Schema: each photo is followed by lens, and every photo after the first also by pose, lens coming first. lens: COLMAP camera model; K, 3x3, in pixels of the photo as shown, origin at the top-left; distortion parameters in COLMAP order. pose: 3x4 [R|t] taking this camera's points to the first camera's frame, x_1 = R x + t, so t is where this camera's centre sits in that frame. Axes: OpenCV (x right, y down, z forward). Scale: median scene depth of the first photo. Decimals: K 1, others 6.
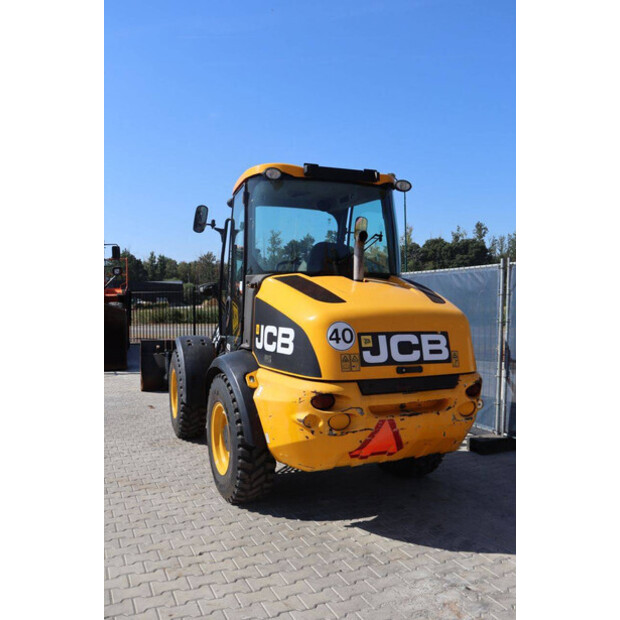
lens RADIAL K [[574.5, 0, 310.0], [0, 574.5, 310.0], [0, 0, 1]] dist [-0.102936, 0.000469]
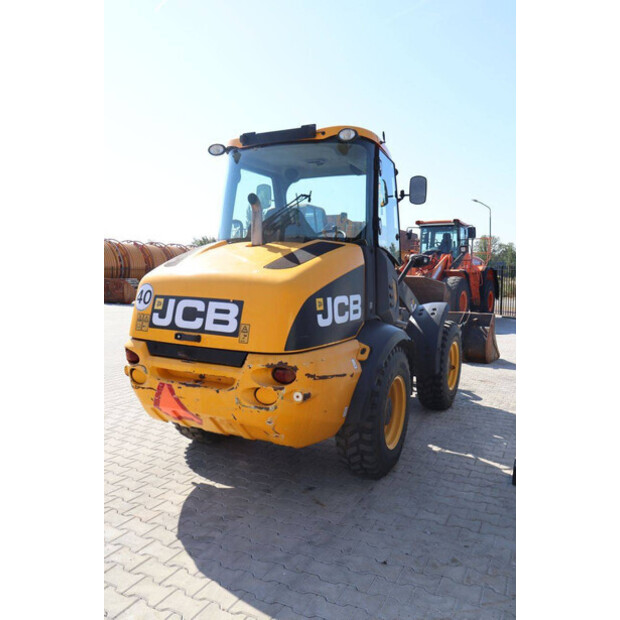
lens RADIAL K [[498.6, 0, 316.4], [0, 498.6, 307.4], [0, 0, 1]] dist [-0.150985, 0.119447]
pose [[0.652209, 0.067281, -0.755047, 0.909782], [-0.036651, 0.997687, 0.057243, 0.000767], [0.757152, -0.009661, 0.653167, 0.619913]]
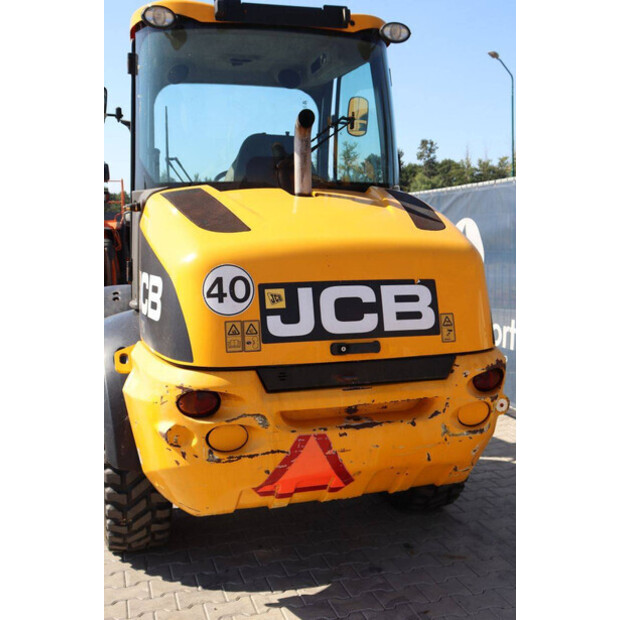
lens RADIAL K [[735.6, 0, 310.0], [0, 735.6, 310.0], [0, 0, 1]] dist [-0.006044, 0.014275]
pose [[0.992859, -0.005514, -0.119169, 0.212849], [0.015761, 0.996238, 0.085217, 0.003841], [0.118251, -0.086487, 0.989210, 0.270371]]
